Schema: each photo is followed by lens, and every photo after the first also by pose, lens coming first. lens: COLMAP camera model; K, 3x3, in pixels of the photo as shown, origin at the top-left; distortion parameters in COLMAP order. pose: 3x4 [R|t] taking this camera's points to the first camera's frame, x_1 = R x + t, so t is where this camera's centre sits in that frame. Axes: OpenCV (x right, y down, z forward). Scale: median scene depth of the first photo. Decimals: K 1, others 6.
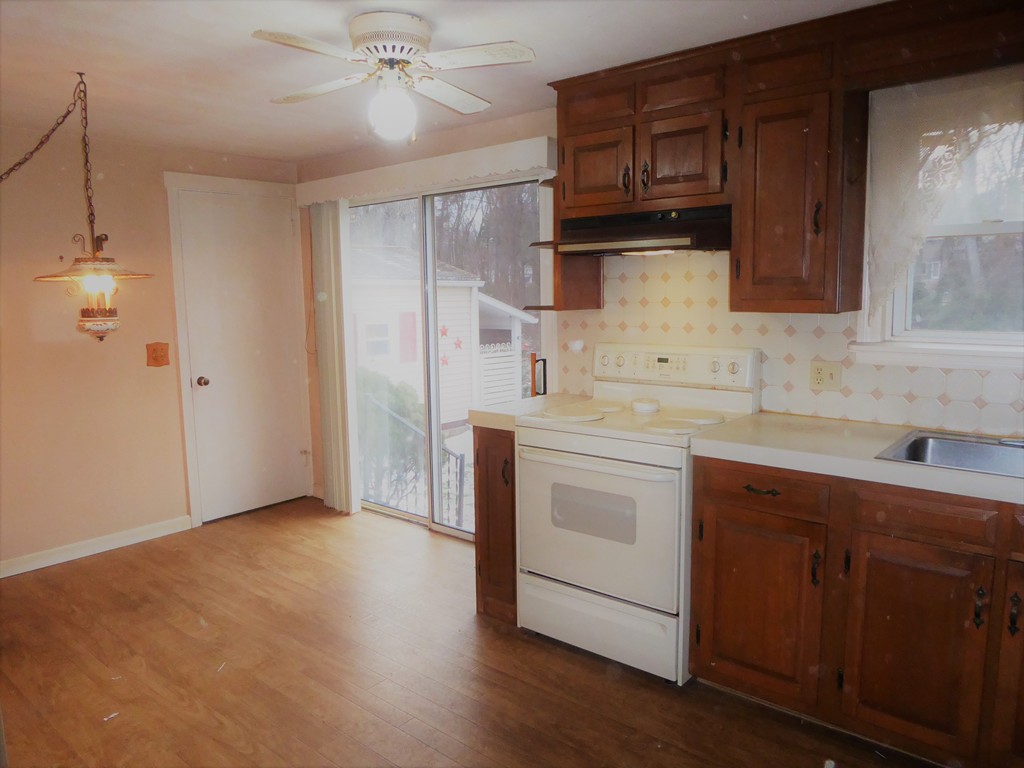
lens RADIAL K [[728.4, 0, 507.6], [0, 728.4, 385.4], [0, 0, 1]] dist [-0.040604, 0.012725]
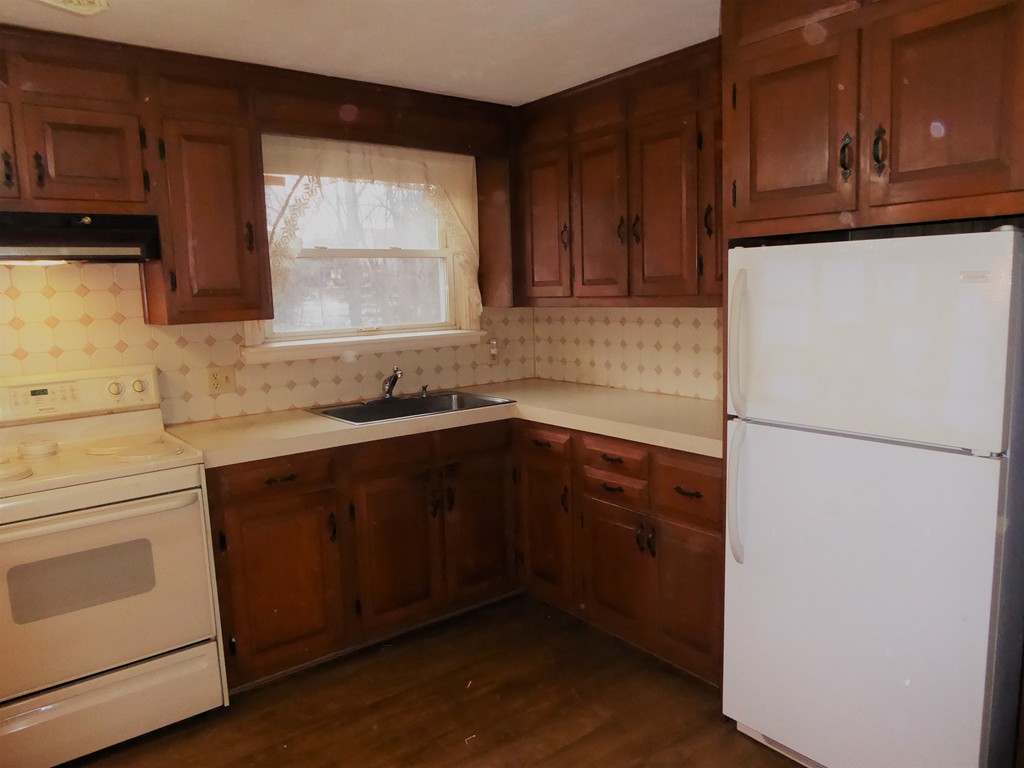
lens RADIAL K [[728.4, 0, 537.2], [0, 728.4, 384.7], [0, 0, 1]] dist [-0.040604, 0.012725]
pose [[0.174549, -0.121744, 0.977093, -0.558836], [0.158939, 0.982798, 0.094062, -0.034097], [-0.971736, 0.138879, 0.190896, 0.334265]]
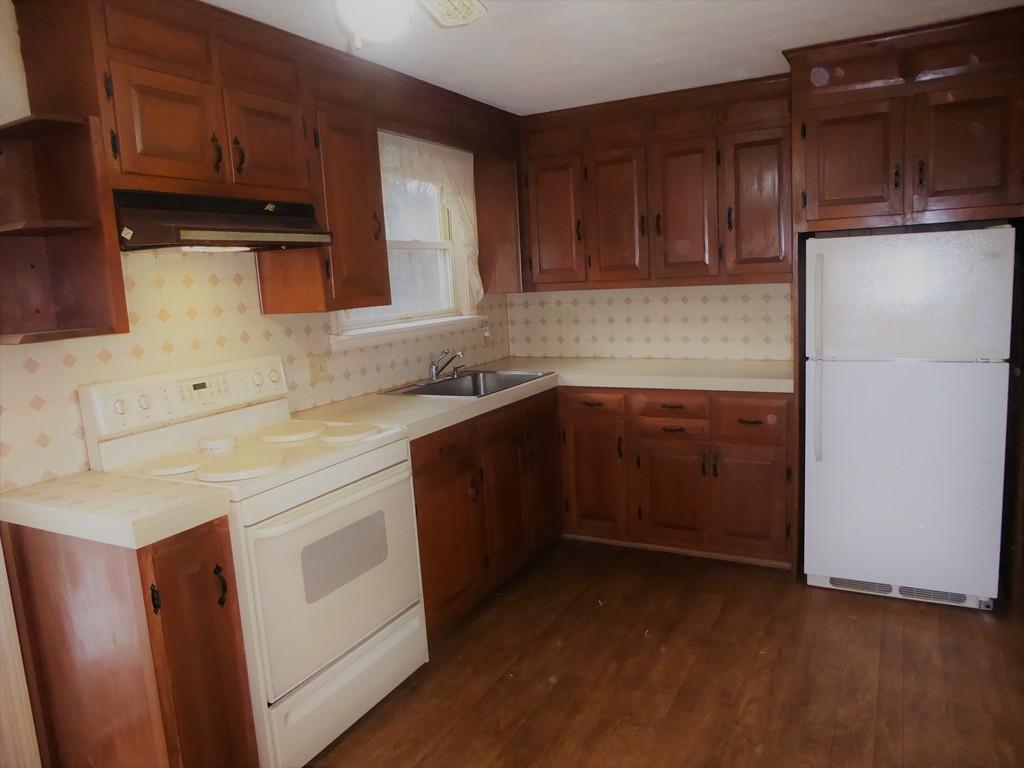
lens RADIAL K [[728.4, 0, 538.5], [0, 728.4, 383.4], [0, 0, 1]] dist [-0.040604, 0.012725]
pose [[-0.247174, -0.118869, 0.961652, -0.730248], [0.181742, 0.969146, 0.166509, -0.116836], [-0.951774, 0.215930, -0.217944, 0.943788]]
